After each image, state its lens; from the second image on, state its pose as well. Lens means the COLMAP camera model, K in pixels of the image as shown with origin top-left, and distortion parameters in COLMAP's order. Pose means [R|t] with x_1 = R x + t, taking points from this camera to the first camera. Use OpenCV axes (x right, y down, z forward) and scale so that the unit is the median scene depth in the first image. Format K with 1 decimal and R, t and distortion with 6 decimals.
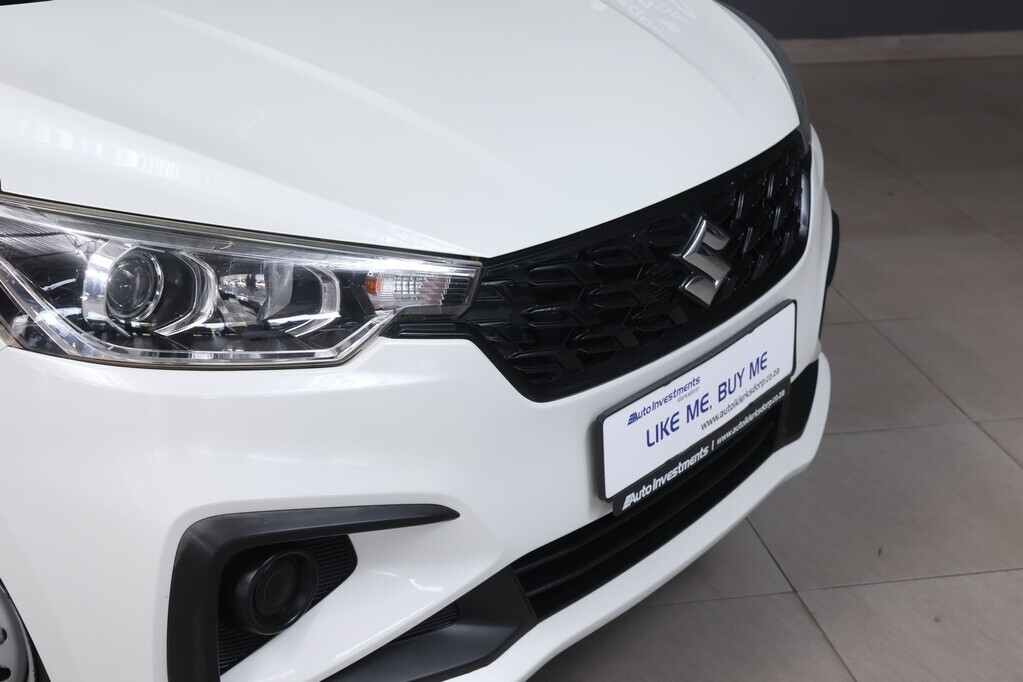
lens RADIAL K [[1743.6, 0, 504.5], [0, 1743.6, 375.4], [0, 0, 1]] dist [0.009012, 0.000000]
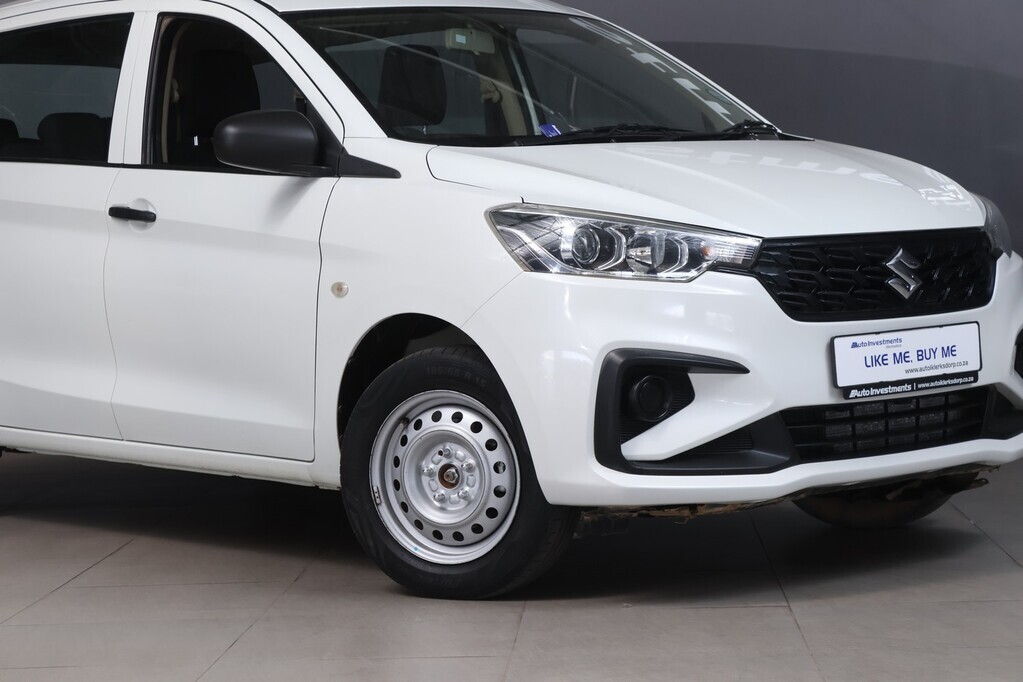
lens RADIAL K [[2501.2, 0, 511.6], [0, 2501.2, 339.5], [0, 0, 1]] dist [0.109252, 0.000000]
pose [[0.976844, -0.015811, -0.213366, 0.275682], [-0.053757, 0.947136, -0.316296, 0.841050], [0.207088, 0.320442, 0.924355, -1.427753]]
